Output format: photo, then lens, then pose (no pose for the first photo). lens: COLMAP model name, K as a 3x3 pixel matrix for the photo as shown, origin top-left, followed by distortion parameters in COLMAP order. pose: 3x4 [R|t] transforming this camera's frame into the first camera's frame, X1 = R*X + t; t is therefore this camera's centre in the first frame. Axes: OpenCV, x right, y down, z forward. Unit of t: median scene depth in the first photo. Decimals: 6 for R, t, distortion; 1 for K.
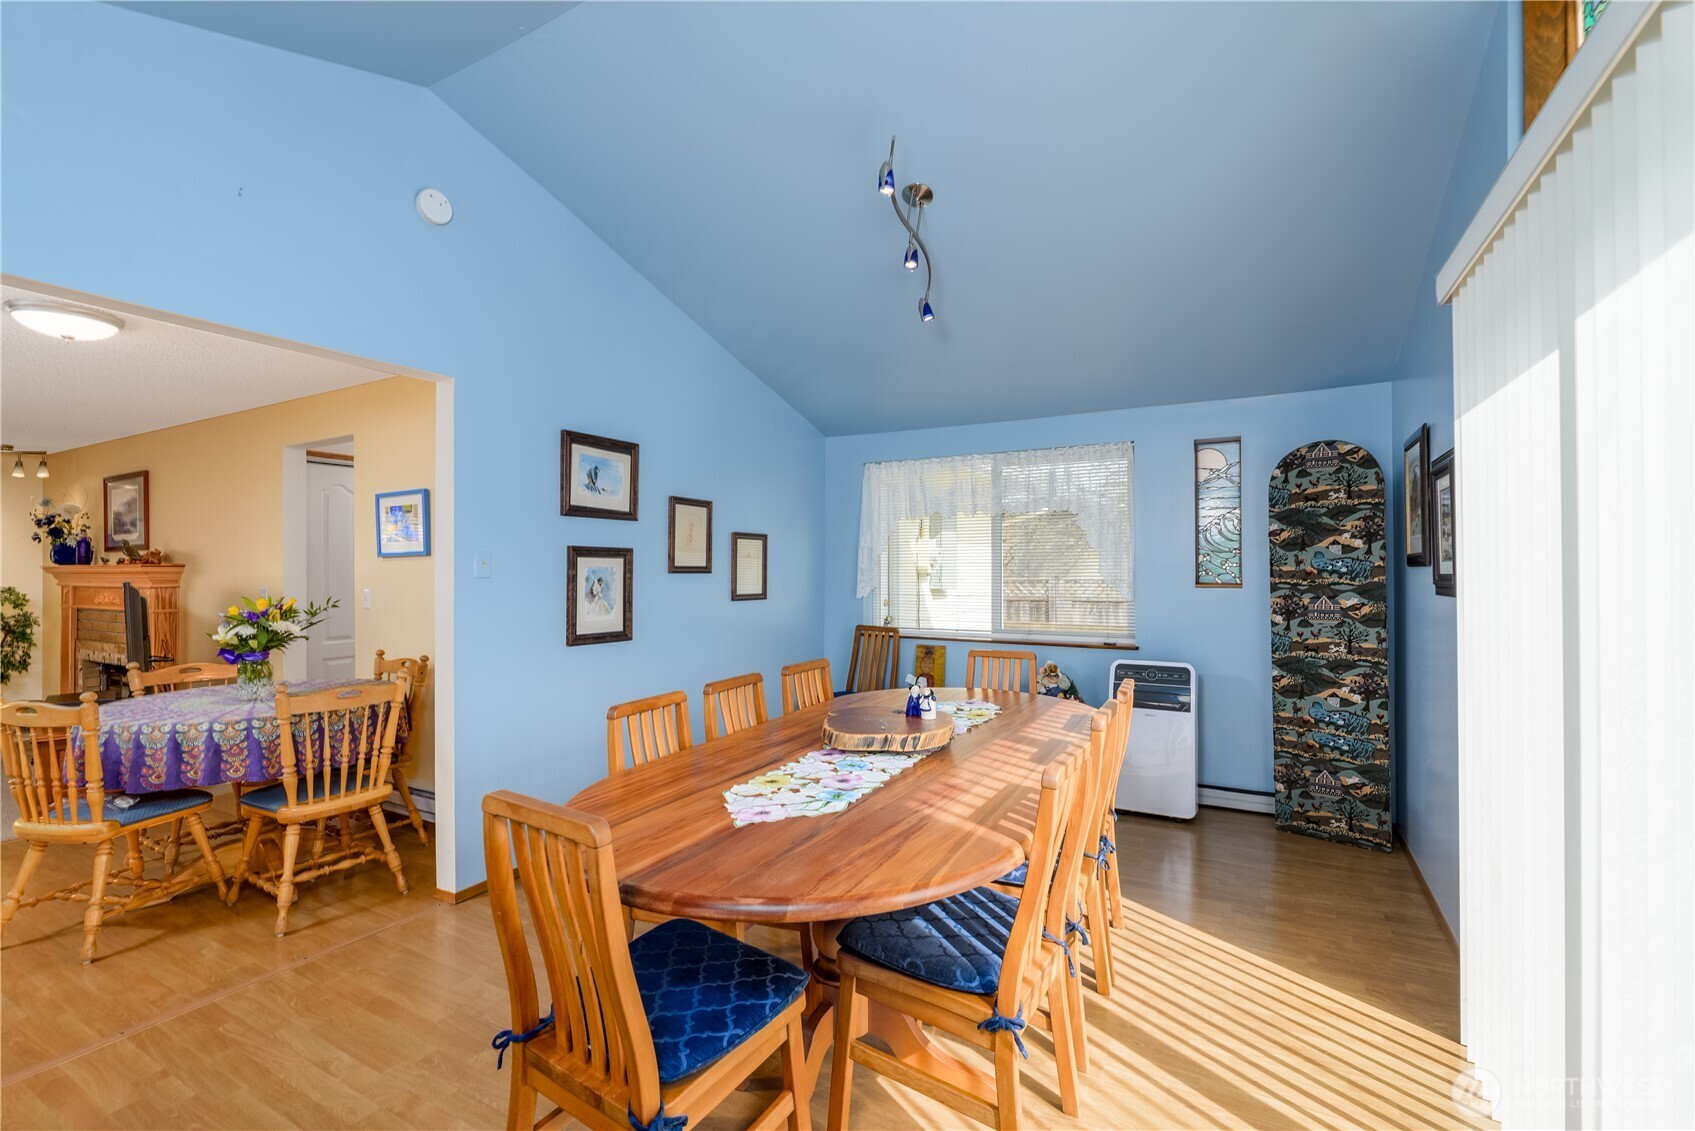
lens RADIAL K [[730.8, 0, 847.5], [0, 730.8, 565.5], [0, 0, 1]] dist [-0.001507, -0.000051]
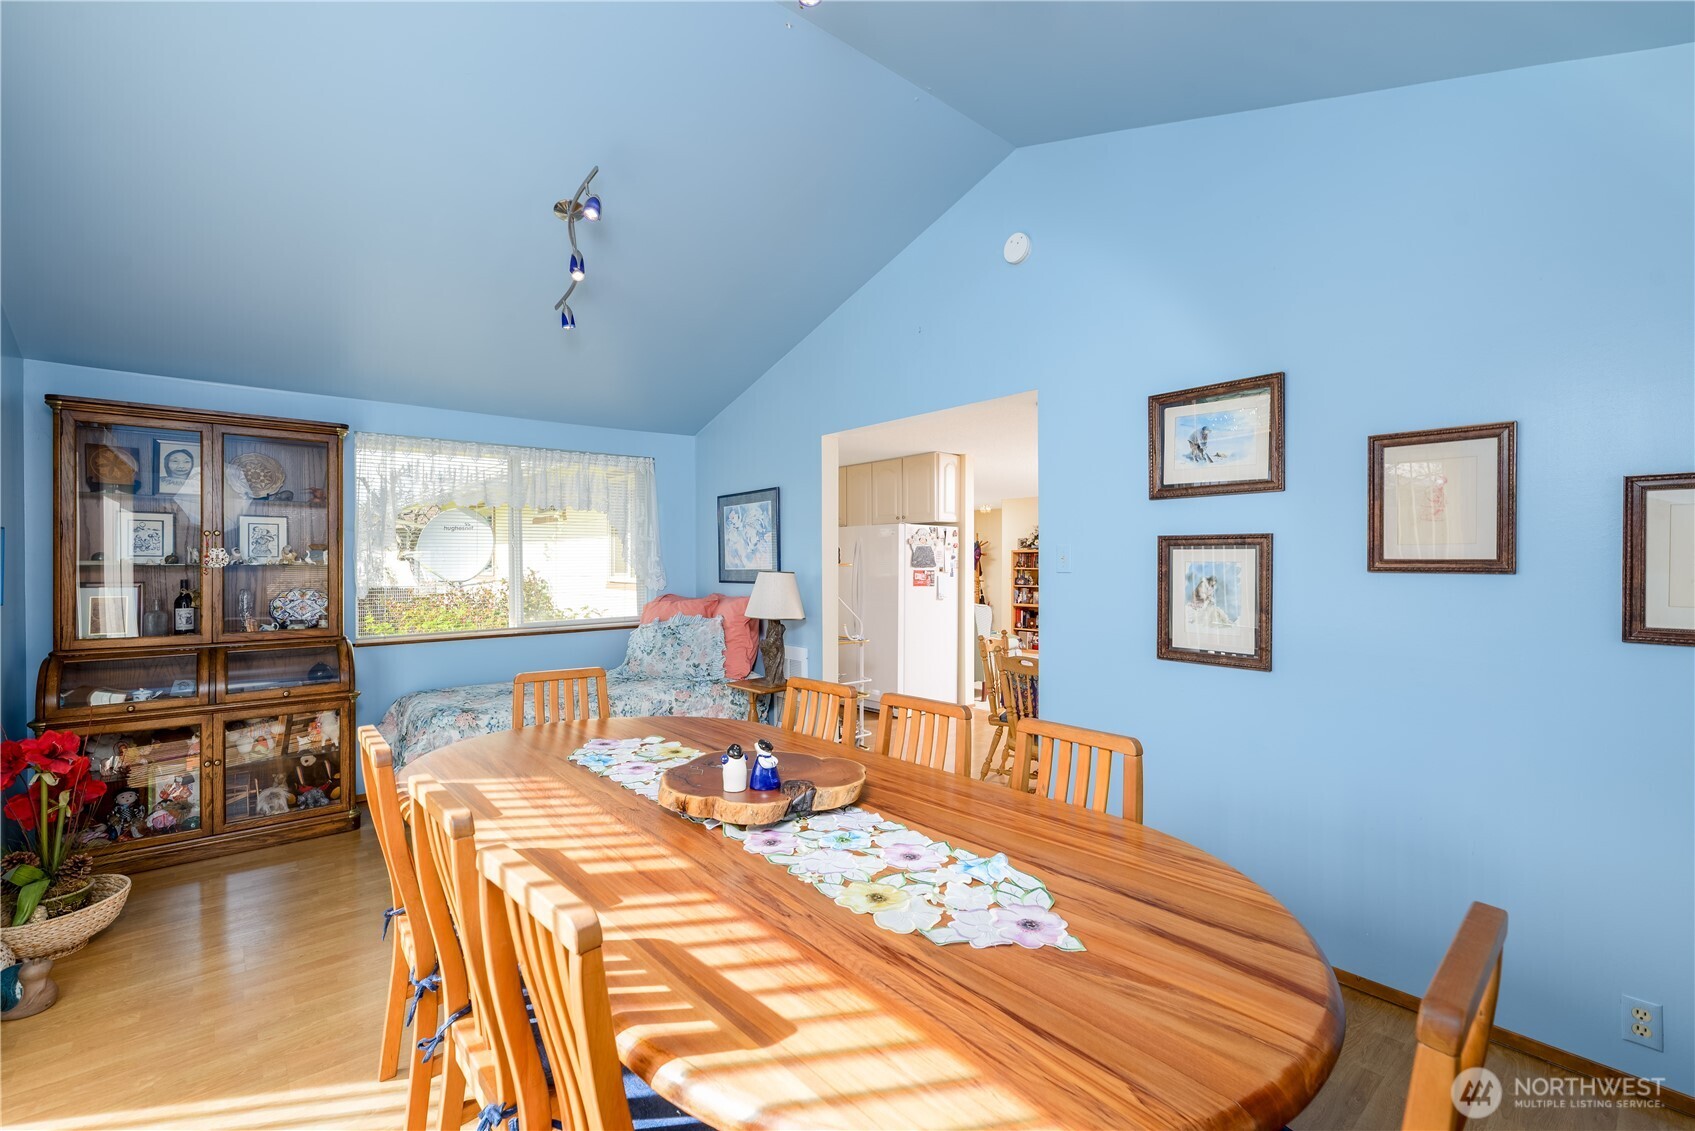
lens RADIAL K [[730.8, 0, 847.5], [0, 730.8, 565.5], [0, 0, 1]] dist [-0.001507, -0.000051]
pose [[-0.326039, -0.000367, -0.945356, 0.489565], [0.000713, 1.000000, -0.000634, 0.006537], [0.945356, -0.000880, -0.326039, 0.910758]]
